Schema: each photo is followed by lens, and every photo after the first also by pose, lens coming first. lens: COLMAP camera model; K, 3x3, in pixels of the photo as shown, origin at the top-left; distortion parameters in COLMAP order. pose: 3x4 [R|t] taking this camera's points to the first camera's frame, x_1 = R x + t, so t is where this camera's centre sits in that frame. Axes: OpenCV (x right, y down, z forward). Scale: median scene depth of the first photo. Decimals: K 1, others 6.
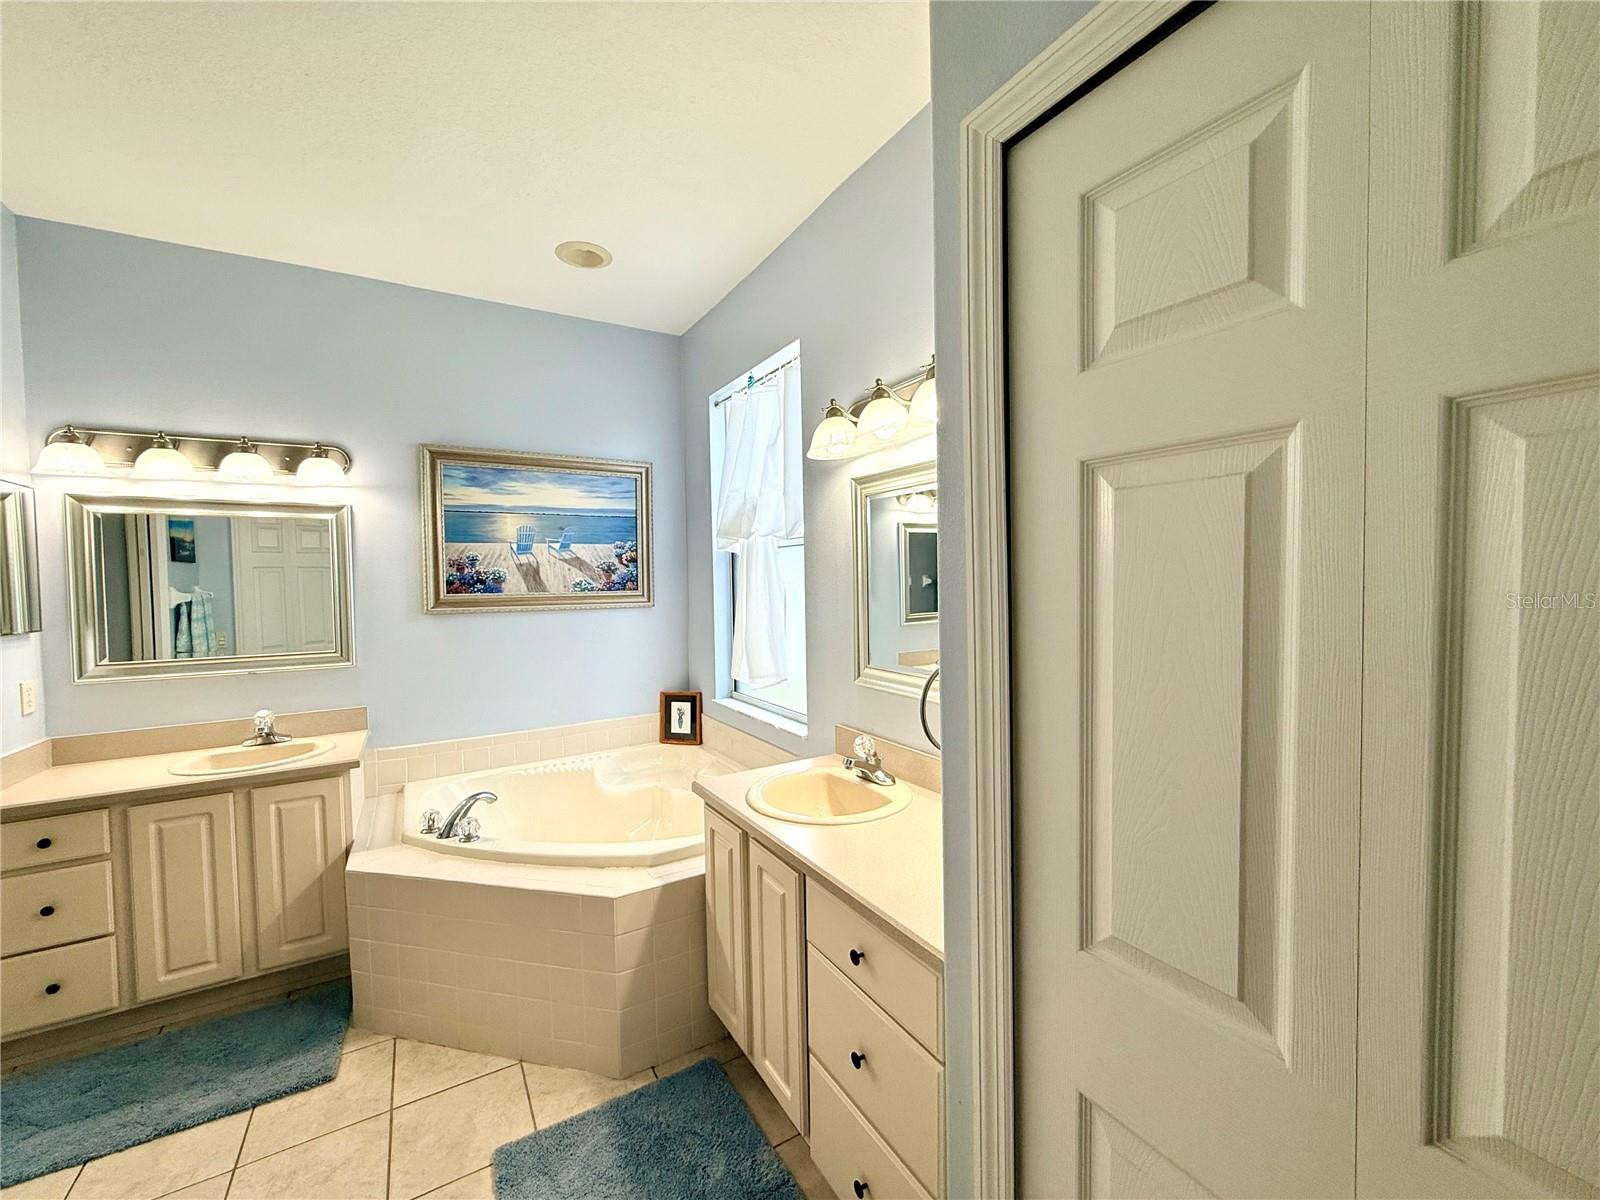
lens RADIAL K [[641.4, 0, 796.5], [0, 641.4, 598.9], [0, 0, 1]] dist [-0.001375, 0.000210]
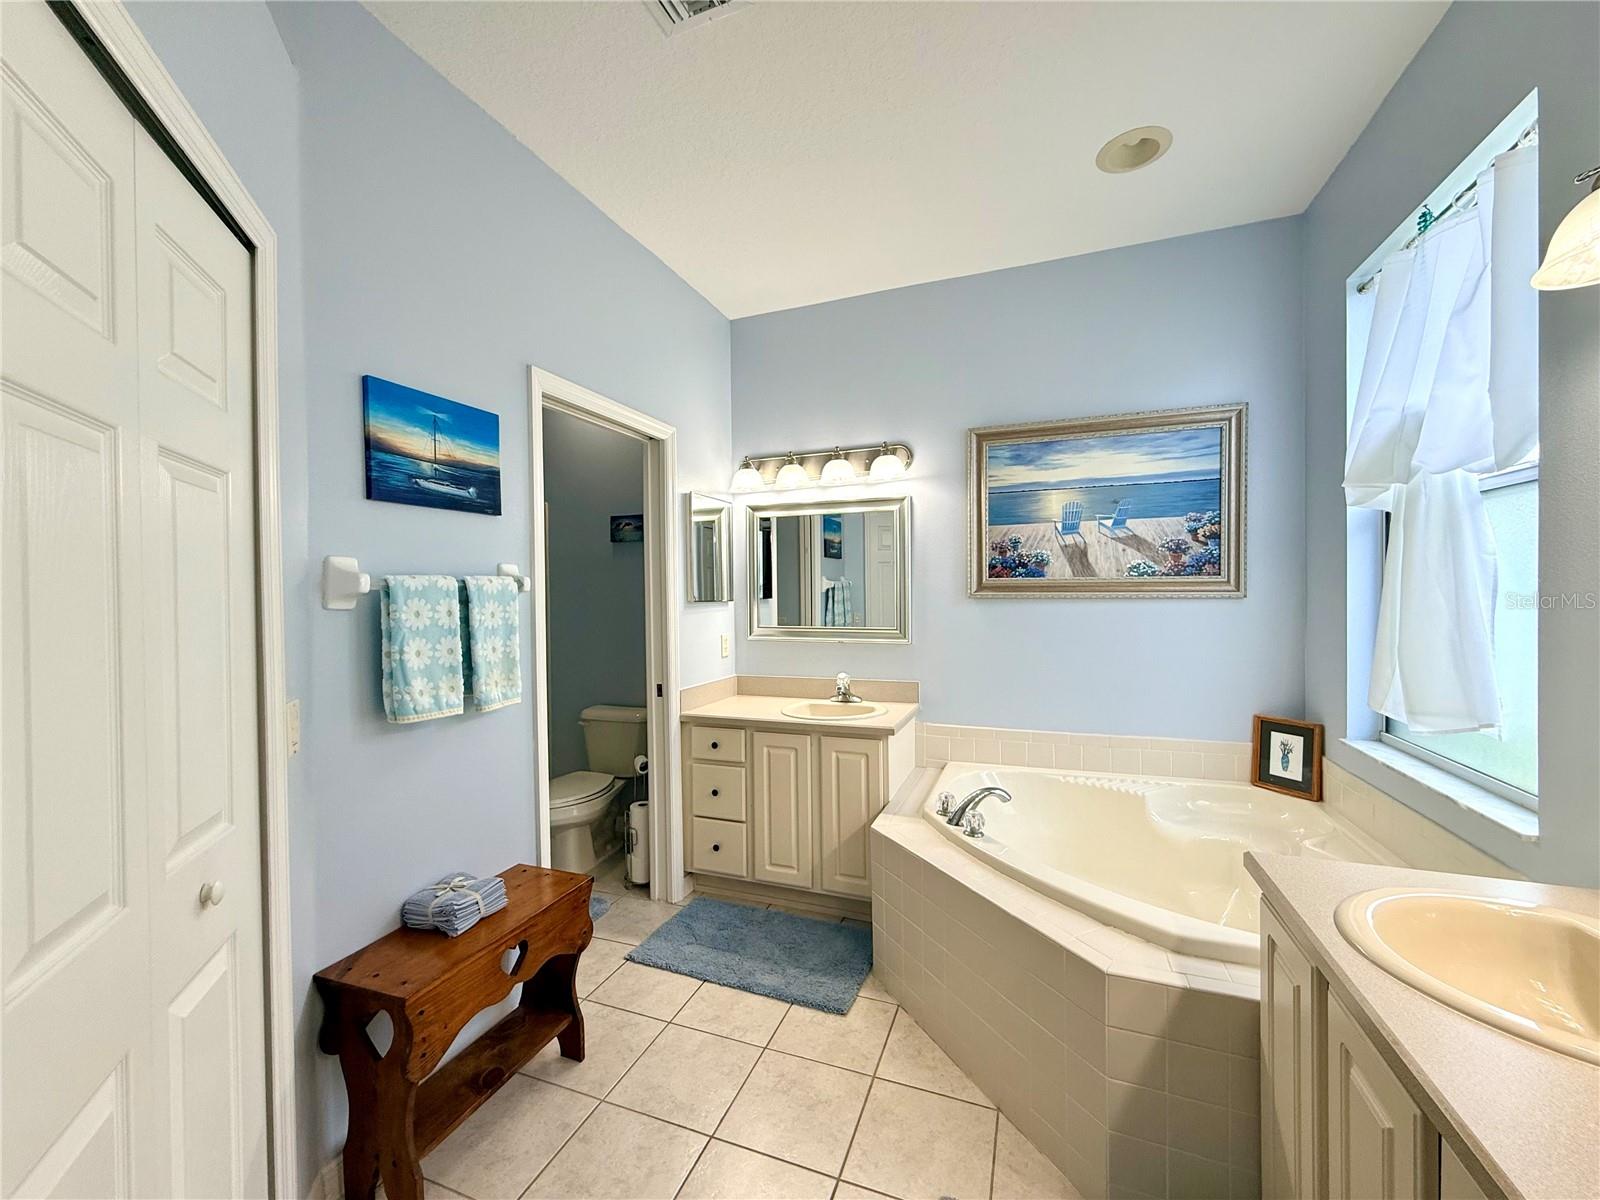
lens RADIAL K [[639.8, 0, 796.5], [0, 639.8, 598.4], [0, 0, 1]] dist [-0.000276, 0.000614]
pose [[0.618370, 0.020451, -0.785621, 0.043612], [-0.024875, 0.999670, 0.006443, 0.025461], [0.785493, 0.015558, 0.618675, 0.168846]]
